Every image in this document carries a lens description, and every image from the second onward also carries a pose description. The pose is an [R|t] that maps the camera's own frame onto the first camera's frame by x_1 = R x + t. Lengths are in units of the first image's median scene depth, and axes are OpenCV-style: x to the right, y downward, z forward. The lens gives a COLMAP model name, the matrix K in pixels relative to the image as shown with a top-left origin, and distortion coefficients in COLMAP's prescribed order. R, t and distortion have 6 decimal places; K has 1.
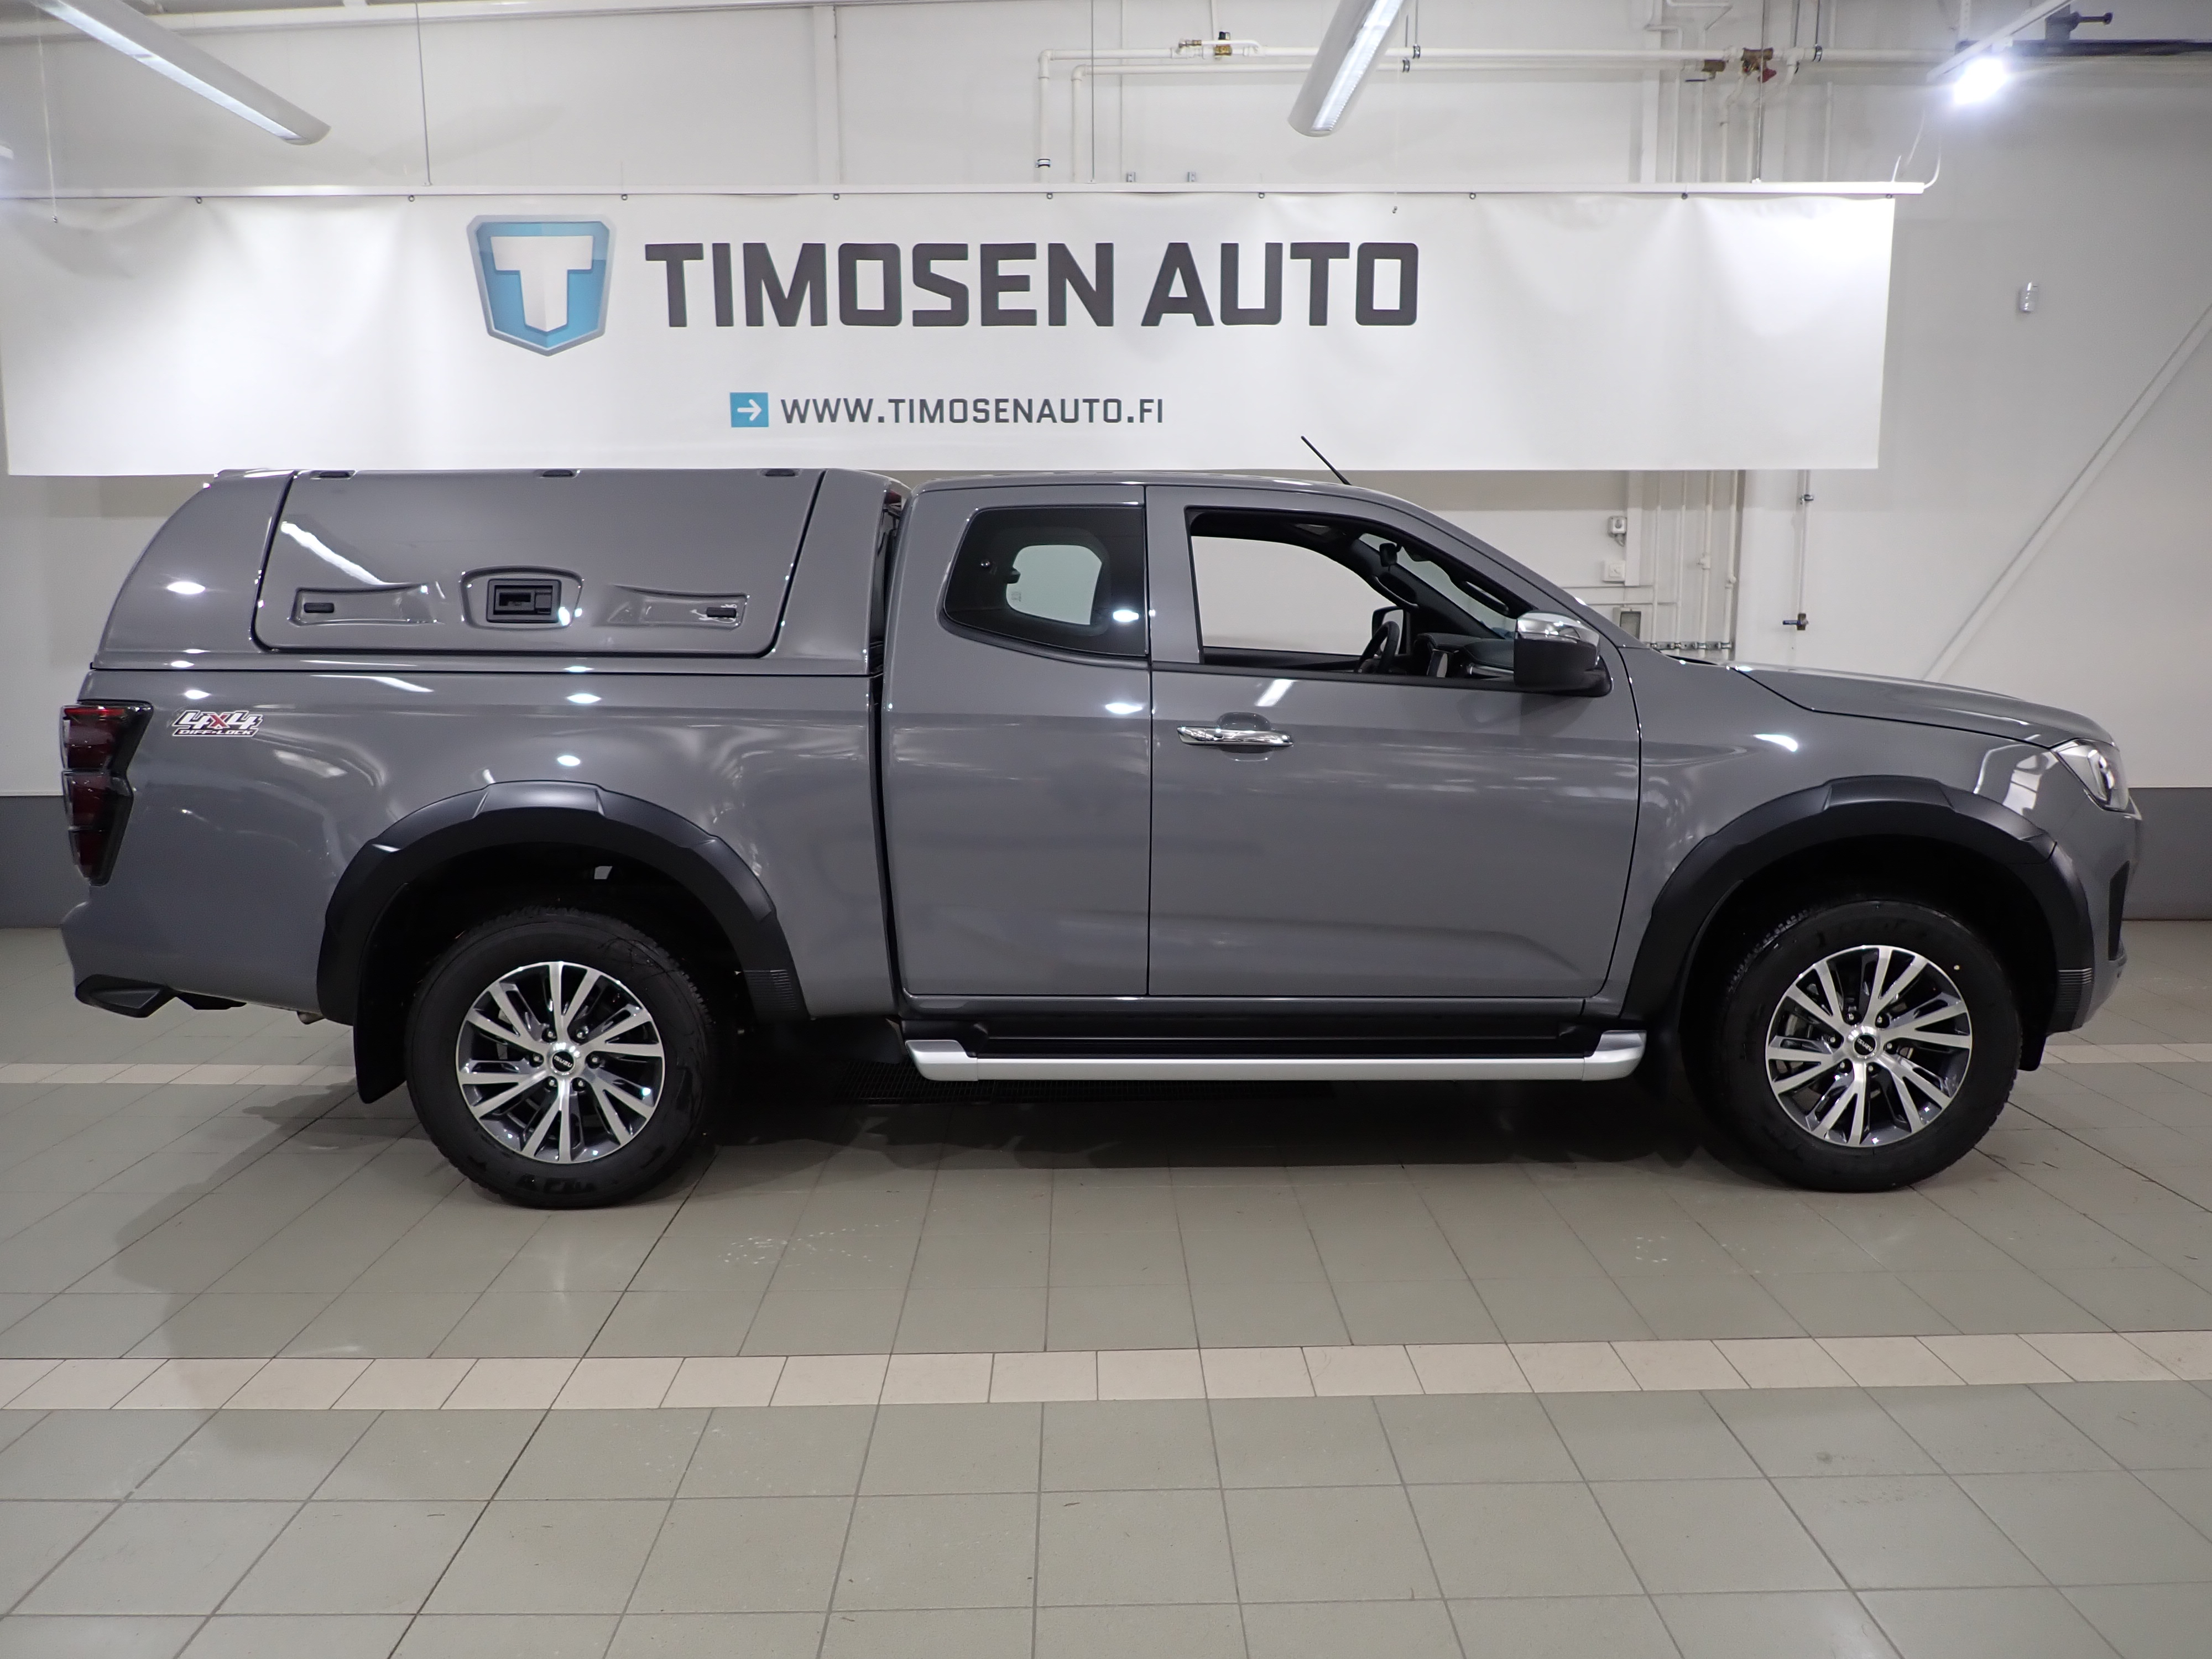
lens RADIAL K [[1617.9, 0, 1096.1], [0, 1617.9, 825.9], [0, 0, 1]] dist [0.003670, -0.017301]
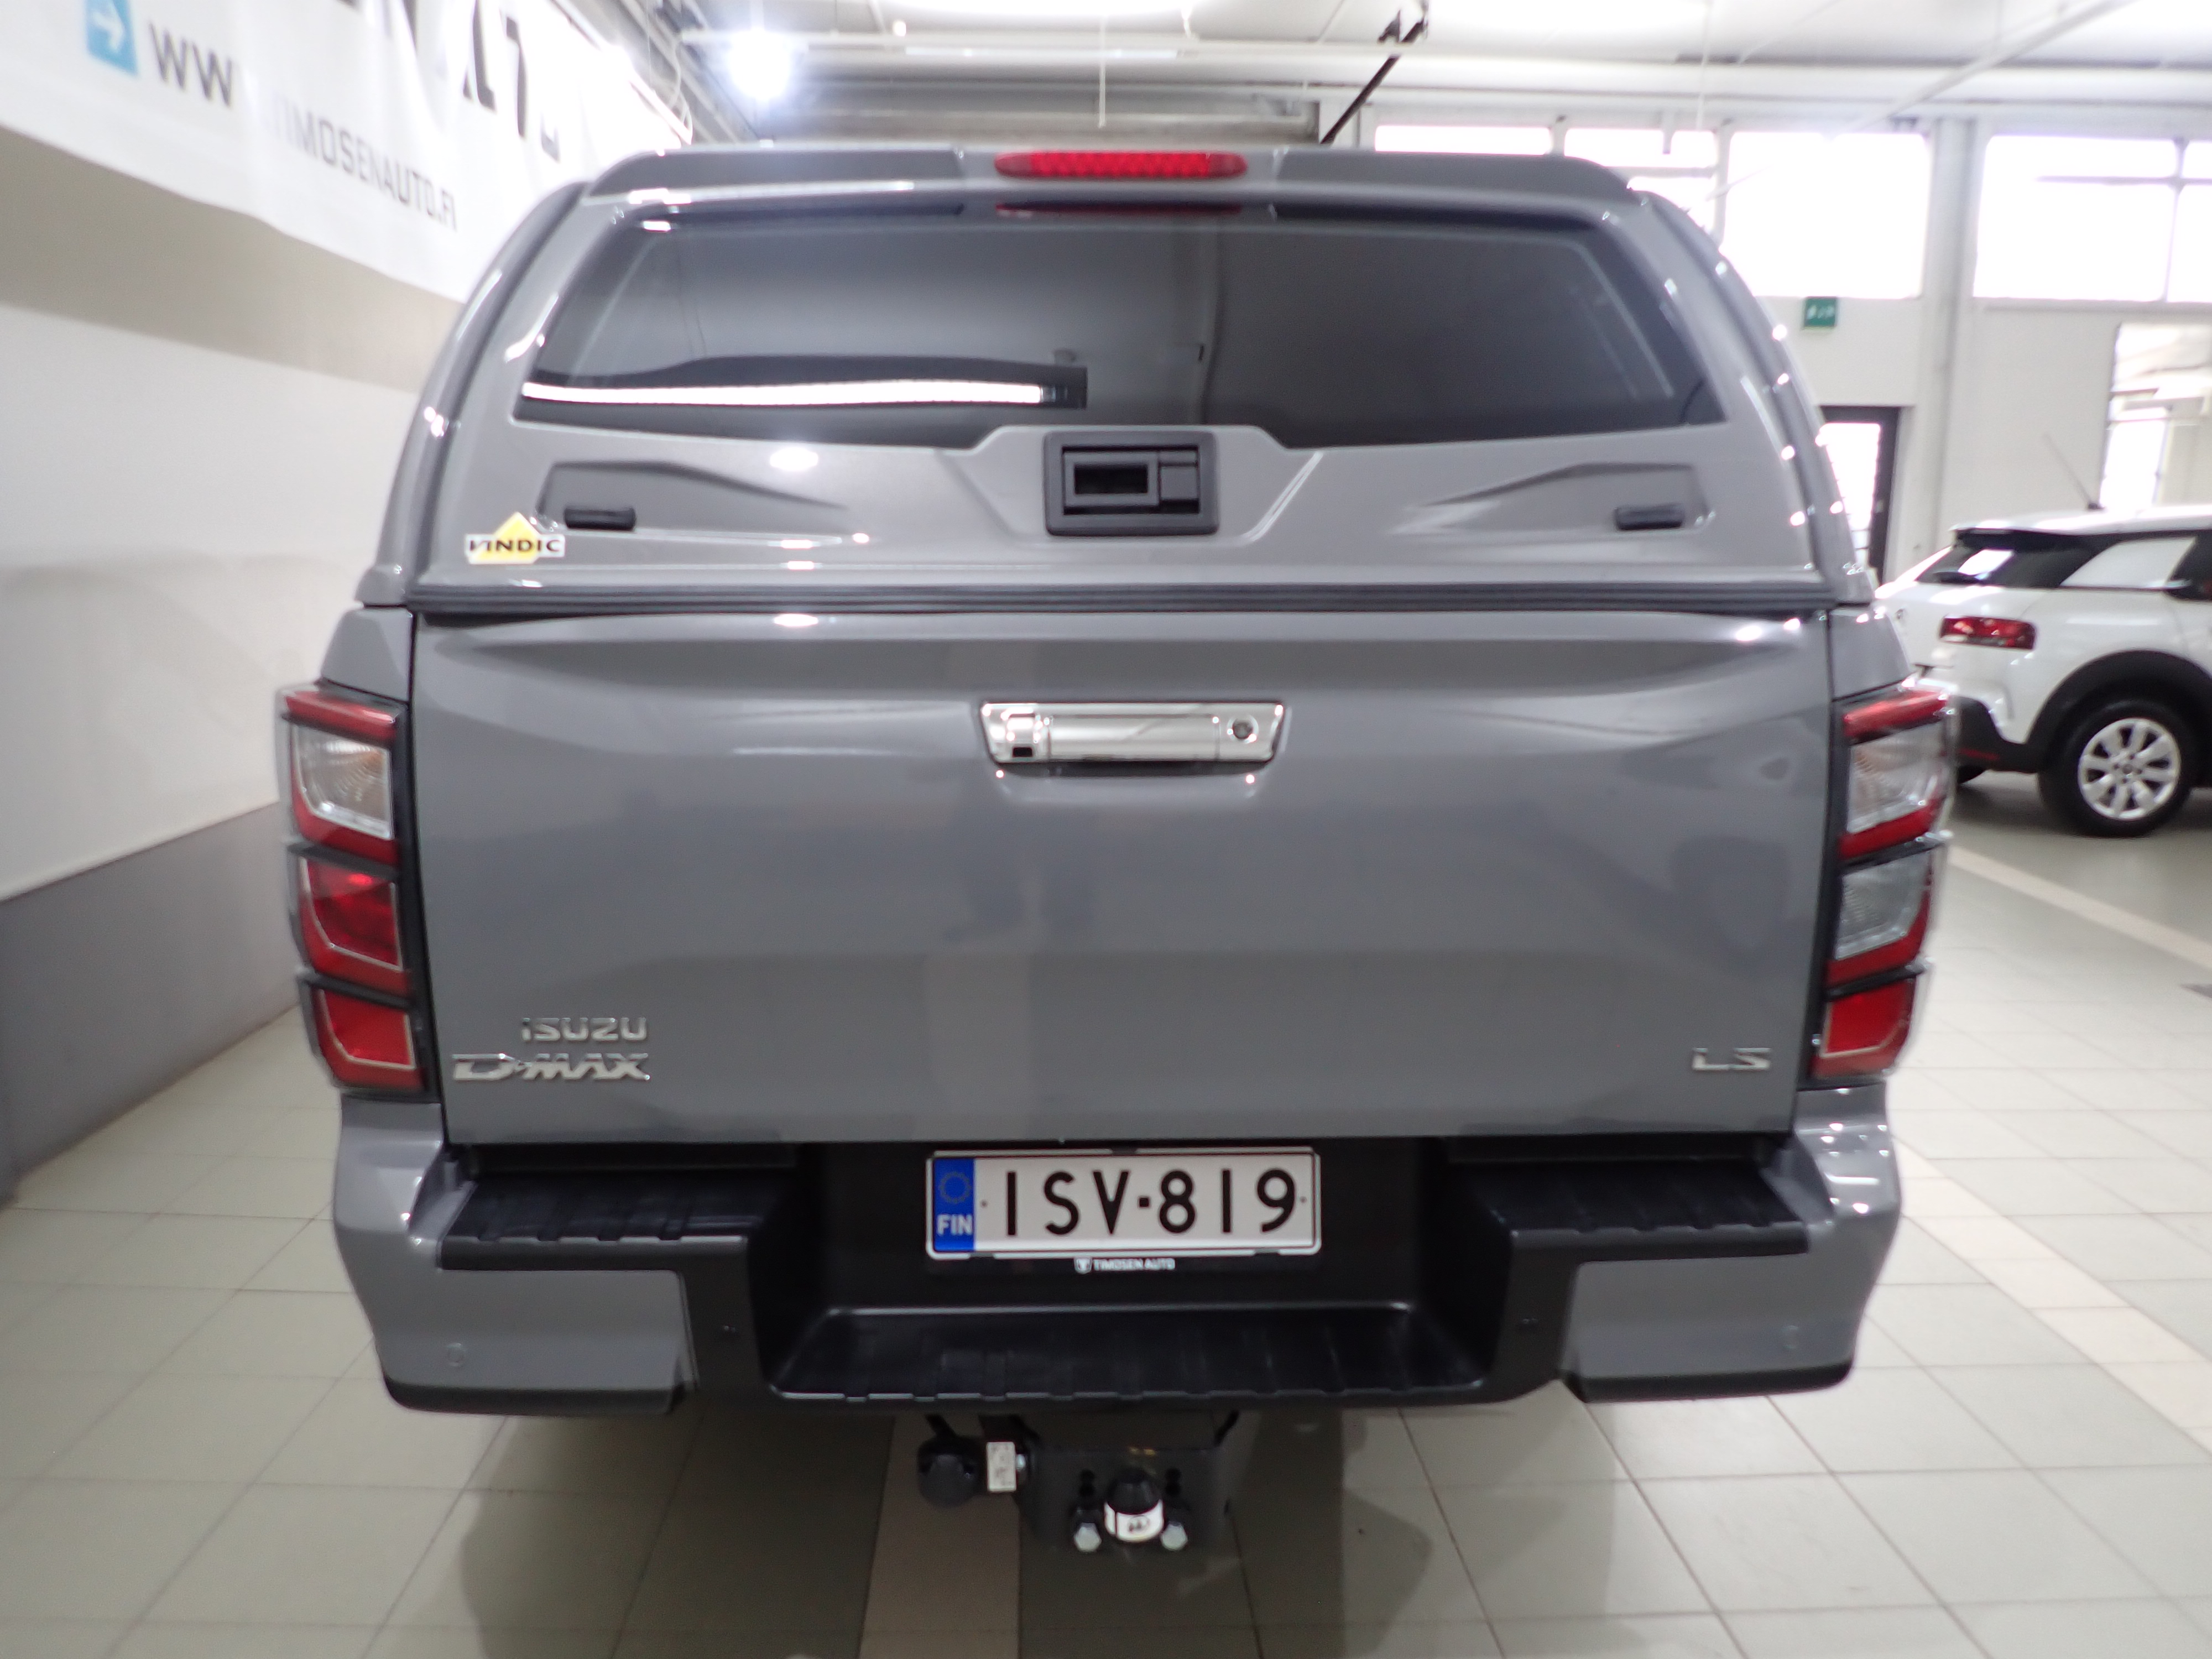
lens RADIAL K [[1617.9, 0, 1102.1], [0, 1617.9, 824.7], [0, 0, 1]] dist [0.003670, -0.017301]
pose [[-0.032733, -0.180967, 0.982944, -0.700250], [0.119341, 0.975728, 0.183612, -0.111824], [-0.992314, 0.123316, -0.010342, 0.875835]]
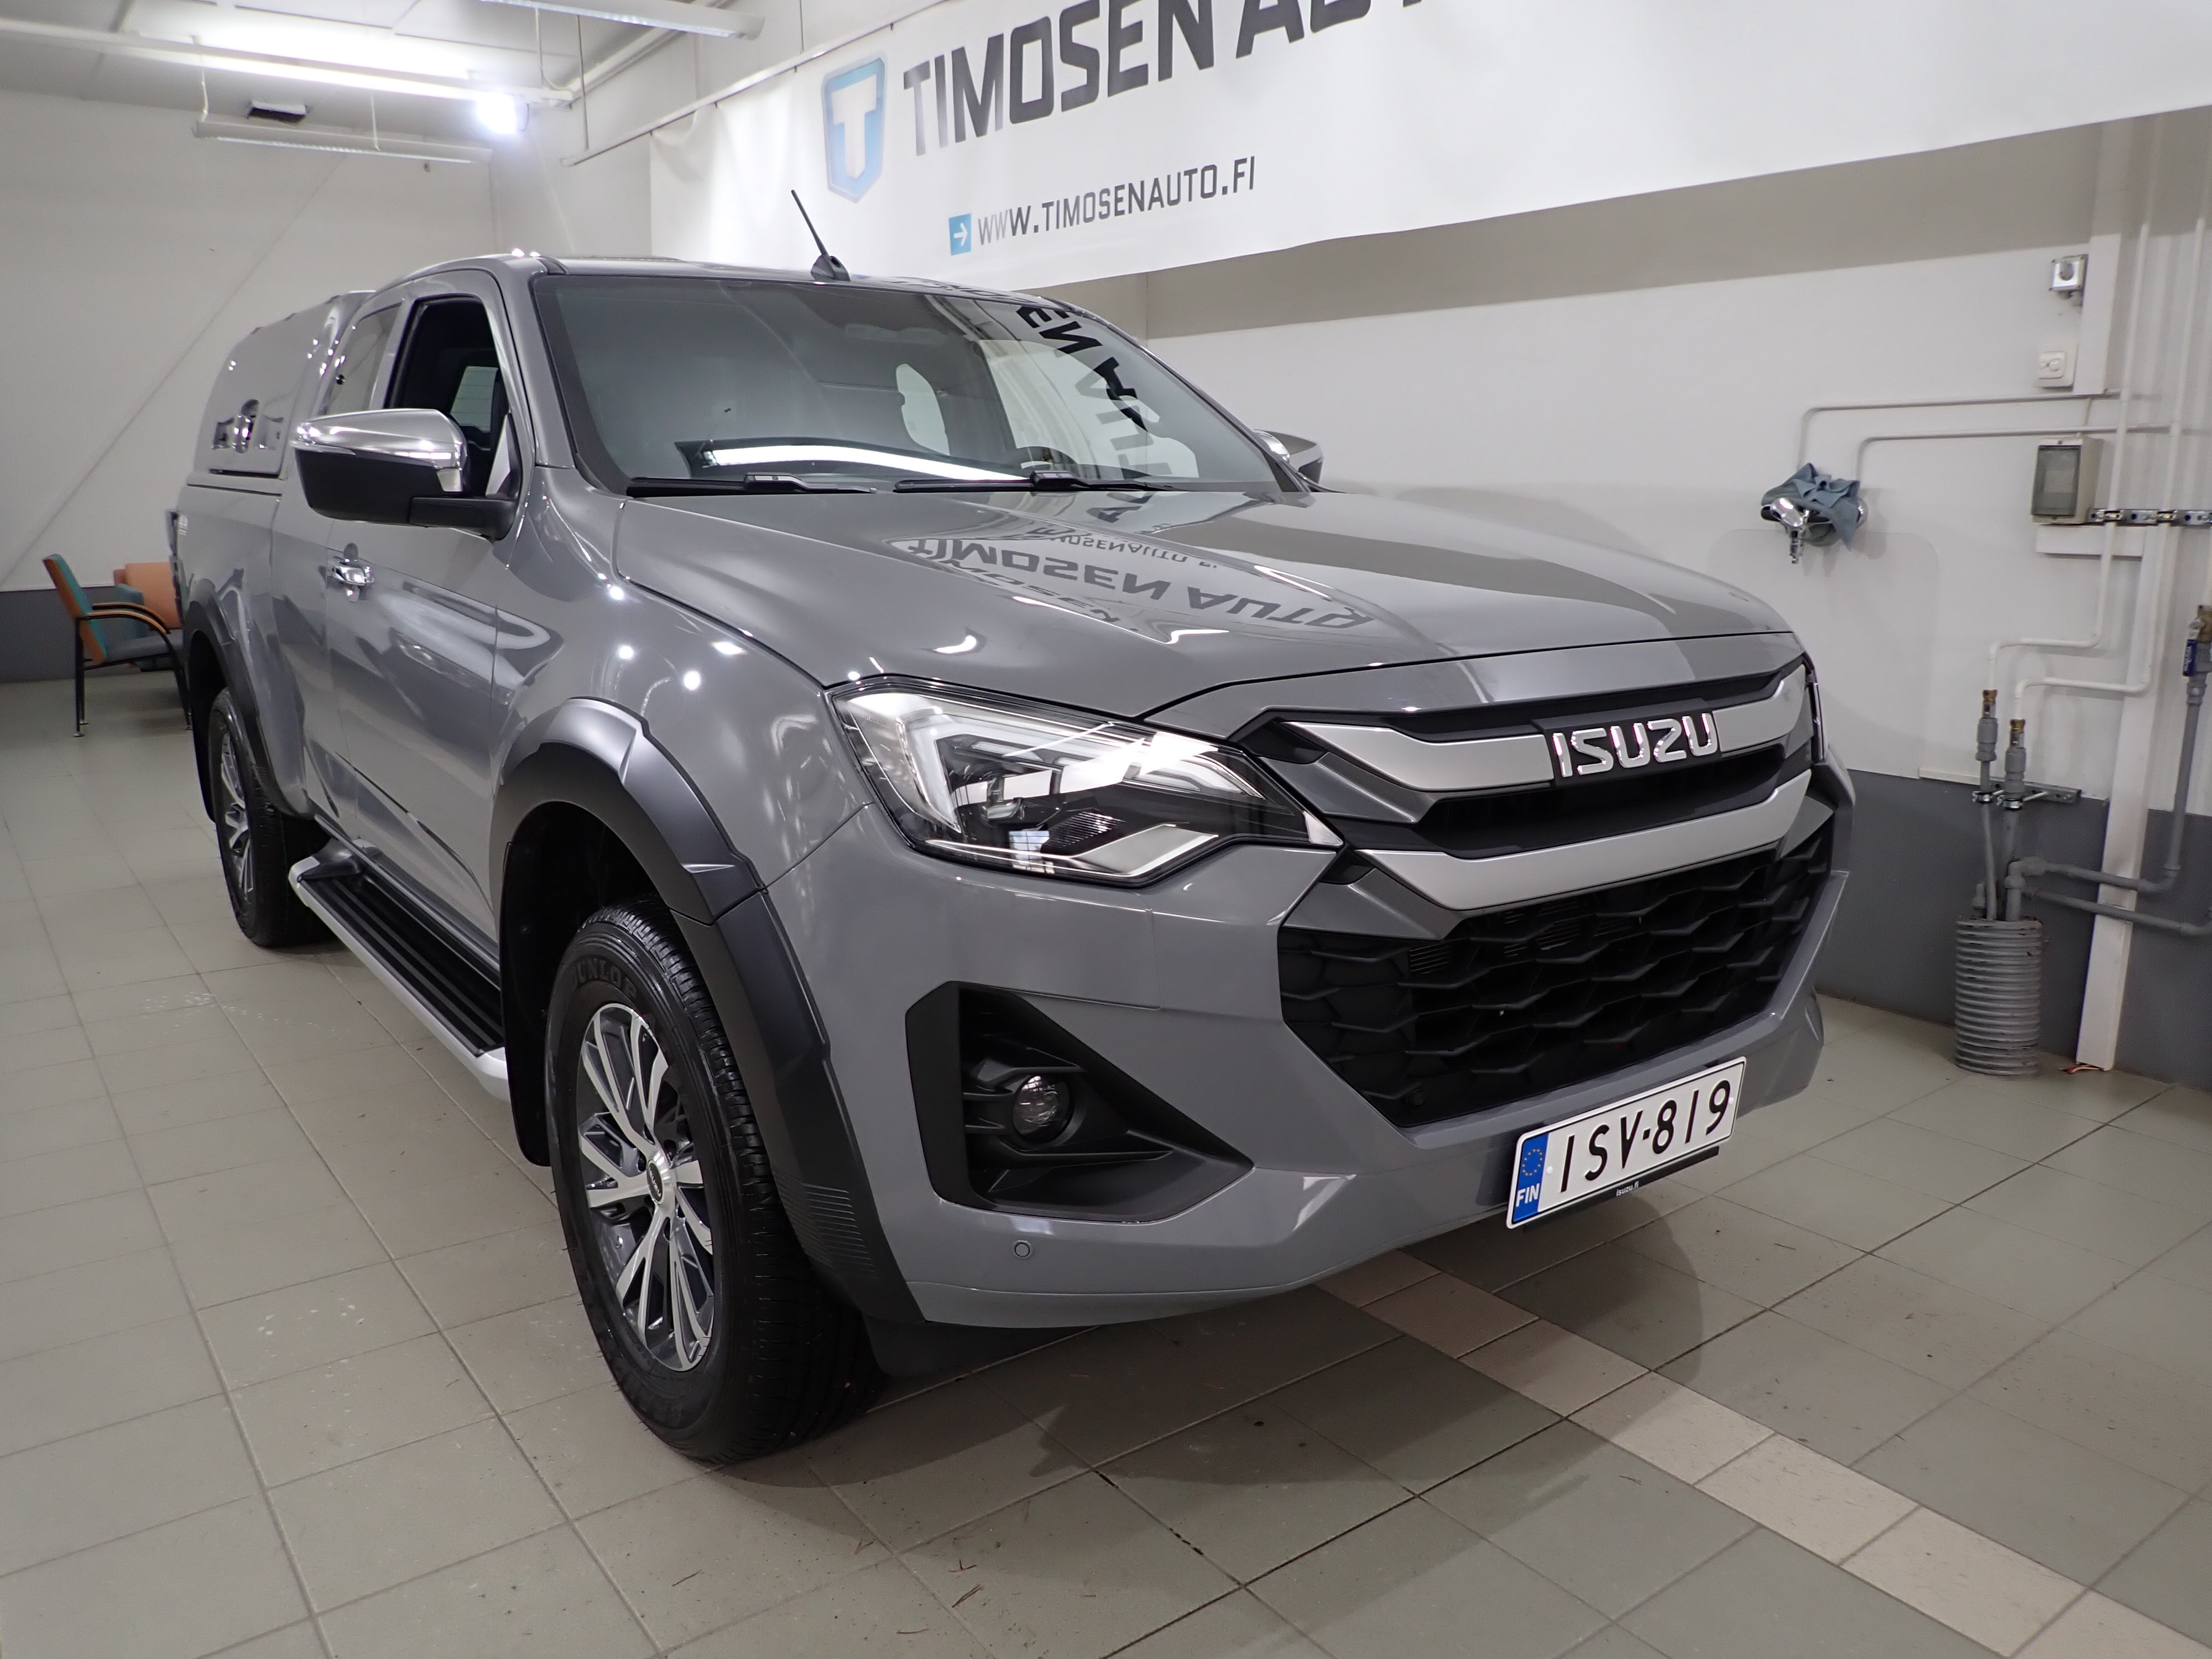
lens RADIAL K [[1617.9, 0, 1089.0], [0, 1617.9, 840.6], [0, 0, 1]] dist [0.003670, -0.017301]
pose [[0.588461, 0.181057, -0.787992, 0.645722], [-0.114072, 0.983447, 0.140779, -0.051891], [0.800438, 0.007045, 0.599374, 0.504958]]
